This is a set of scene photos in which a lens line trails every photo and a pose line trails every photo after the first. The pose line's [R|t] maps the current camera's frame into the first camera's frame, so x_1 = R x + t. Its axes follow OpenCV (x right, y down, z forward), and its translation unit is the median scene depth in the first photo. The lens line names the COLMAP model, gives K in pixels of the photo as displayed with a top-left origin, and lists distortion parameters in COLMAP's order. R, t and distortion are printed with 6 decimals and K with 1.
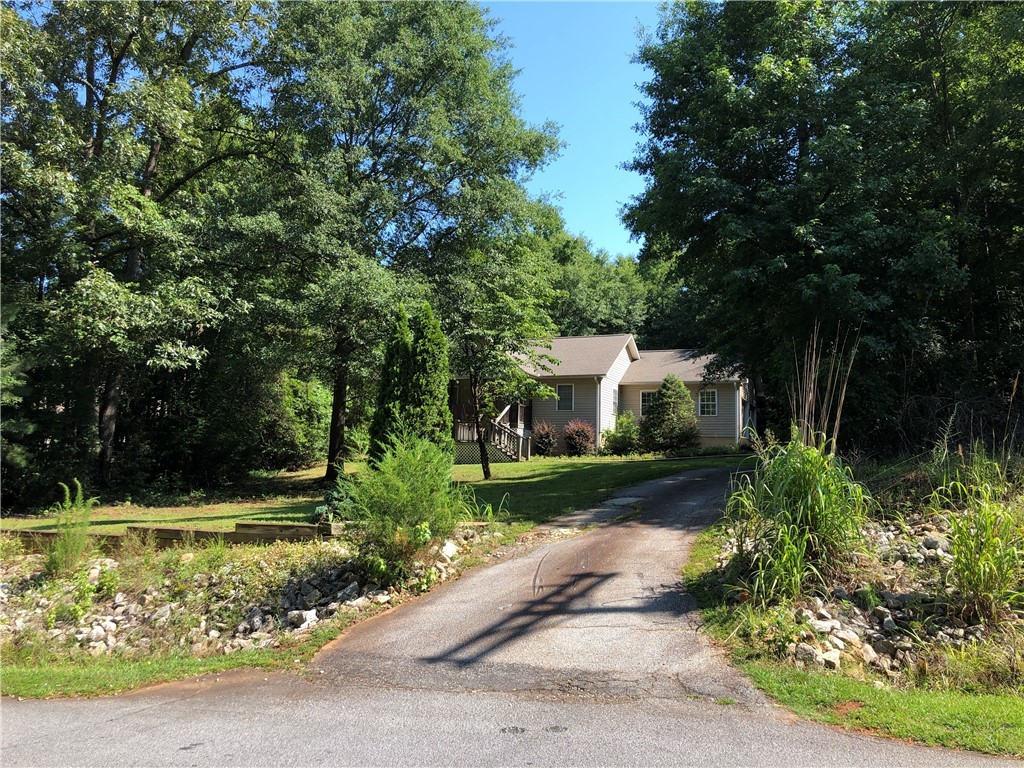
lens RADIAL K [[840.1, 0, 506.9], [0, 840.1, 372.2], [0, 0, 1]] dist [0.057638, -0.005873]
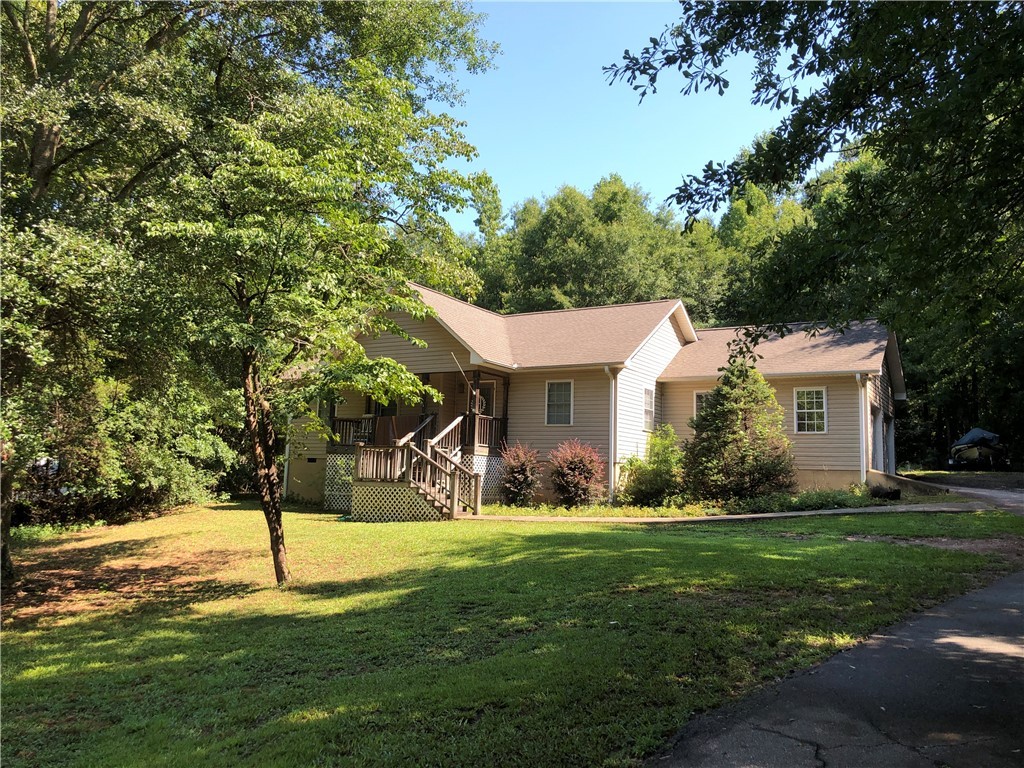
lens RADIAL K [[839.3, 0, 505.5], [0, 839.3, 373.0], [0, 0, 1]] dist [0.015643, -0.007371]
pose [[0.992036, -0.012688, -0.125316, 0.107756], [0.011153, 0.999854, -0.012942, 0.016174], [0.125462, 0.011441, 0.992032, 0.413831]]
